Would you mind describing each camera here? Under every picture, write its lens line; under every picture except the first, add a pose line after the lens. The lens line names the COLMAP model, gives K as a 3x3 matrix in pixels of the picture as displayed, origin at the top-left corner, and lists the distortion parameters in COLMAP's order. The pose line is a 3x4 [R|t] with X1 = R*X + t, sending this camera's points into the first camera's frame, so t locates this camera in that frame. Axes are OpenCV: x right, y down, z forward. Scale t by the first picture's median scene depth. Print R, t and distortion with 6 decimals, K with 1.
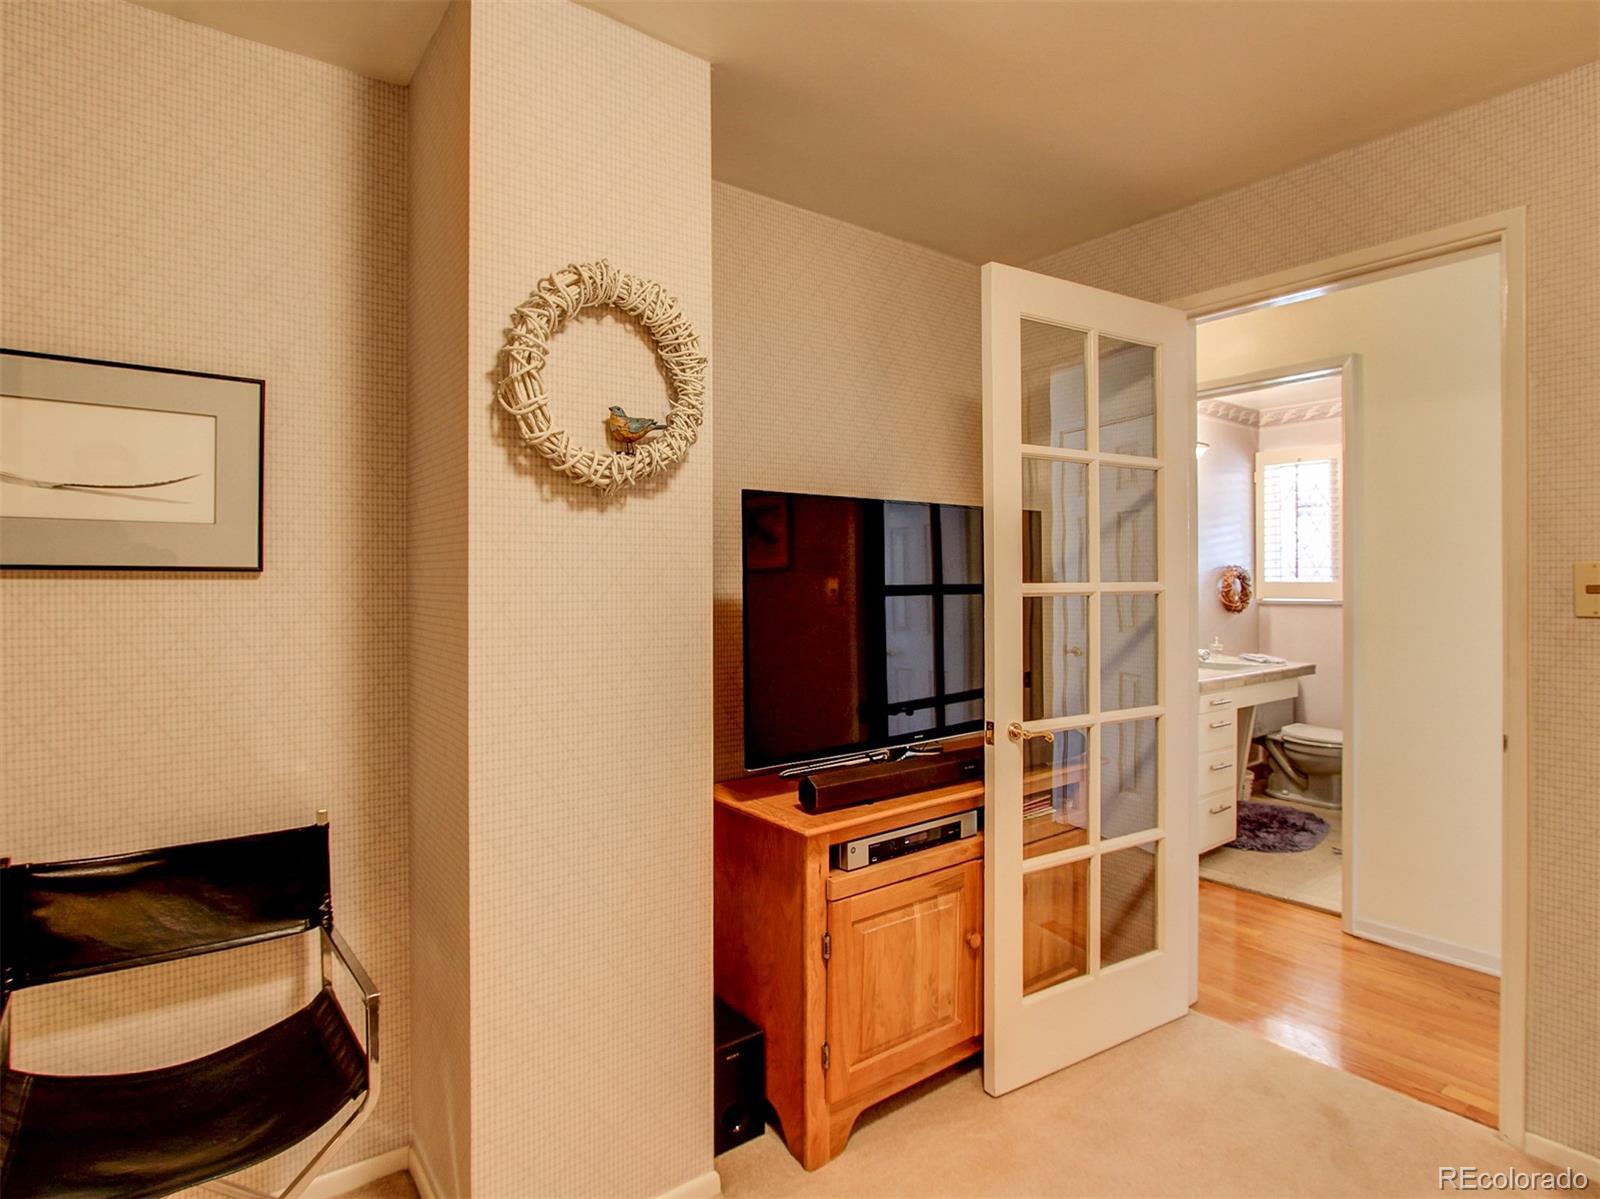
lens RADIAL K [[855.6, 0, 800.0], [0, 855.6, 599.5], [0, 0, 1]] dist [-0.004964, -0.001116]
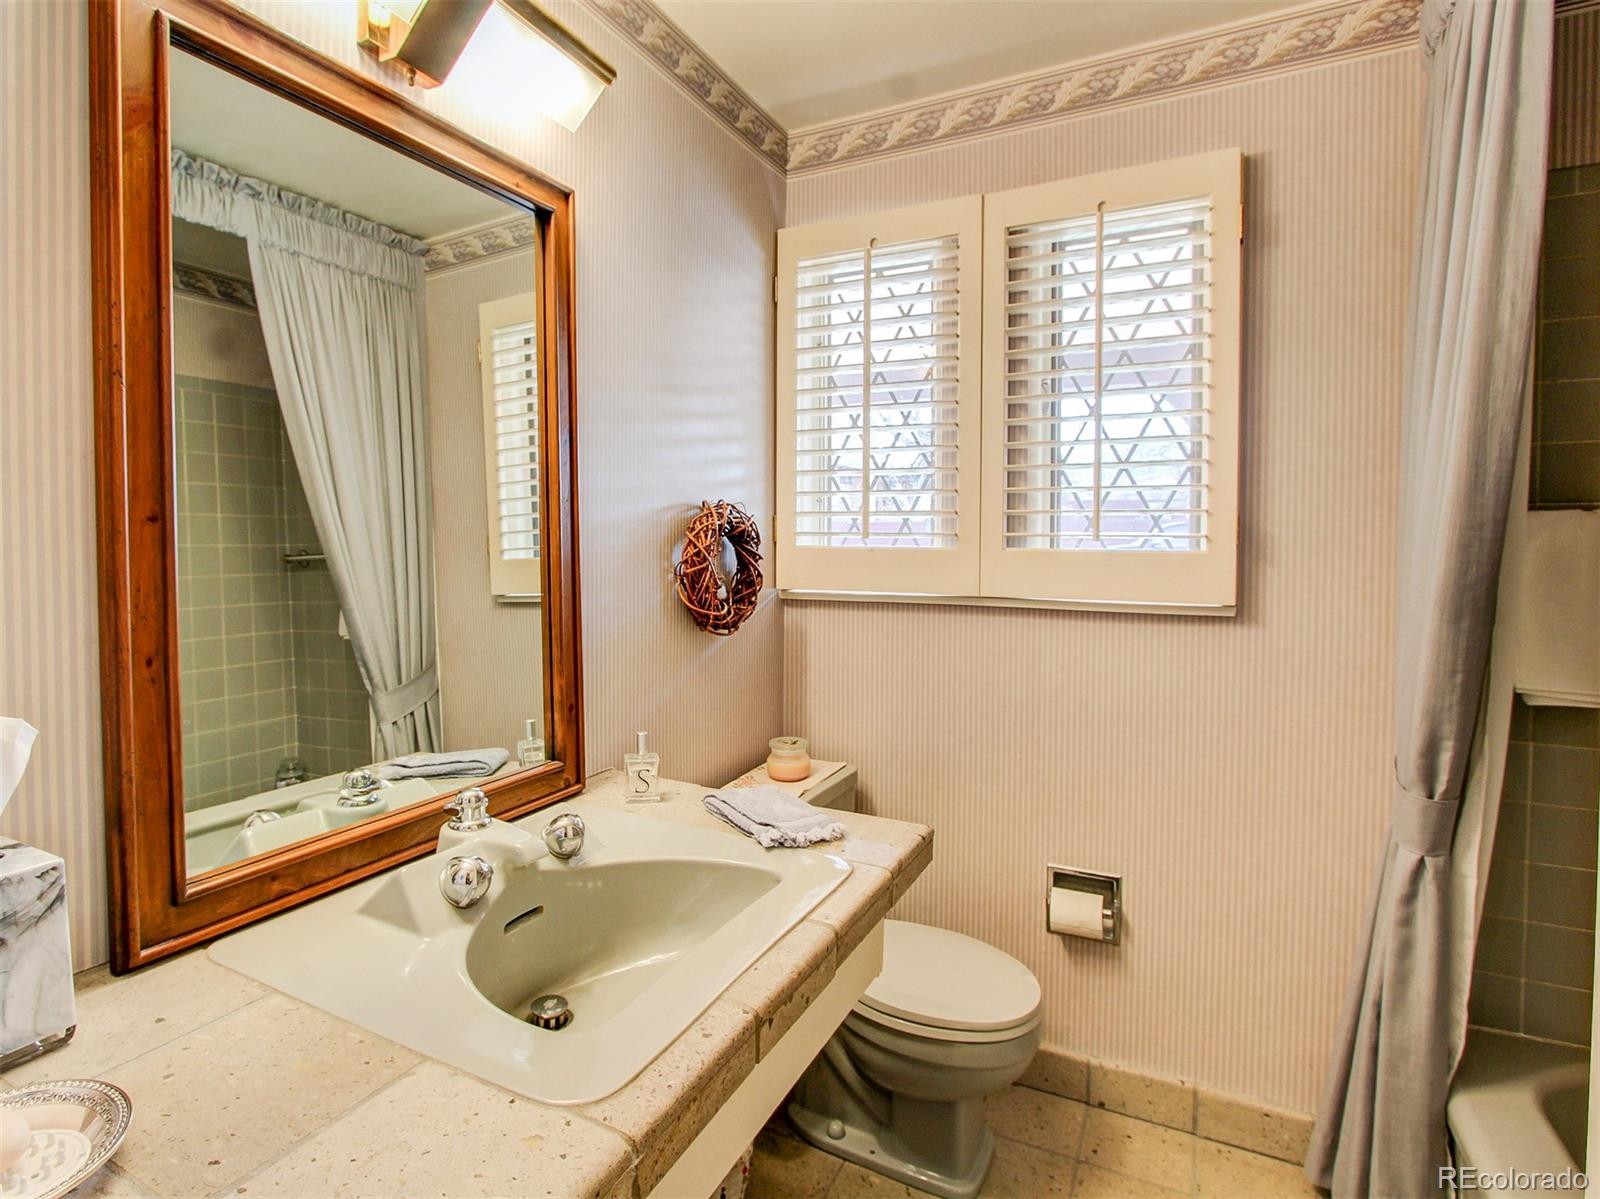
lens RADIAL K [[855.6, 0, 800.0], [0, 855.6, 599.5], [0, 0, 1]] dist [-0.004964, -0.001116]
pose [[0.885305, -0.017278, 0.464690, 0.358297], [-0.005044, 0.998894, 0.046751, -0.015043], [-0.464984, -0.043733, 0.884238, 0.641551]]
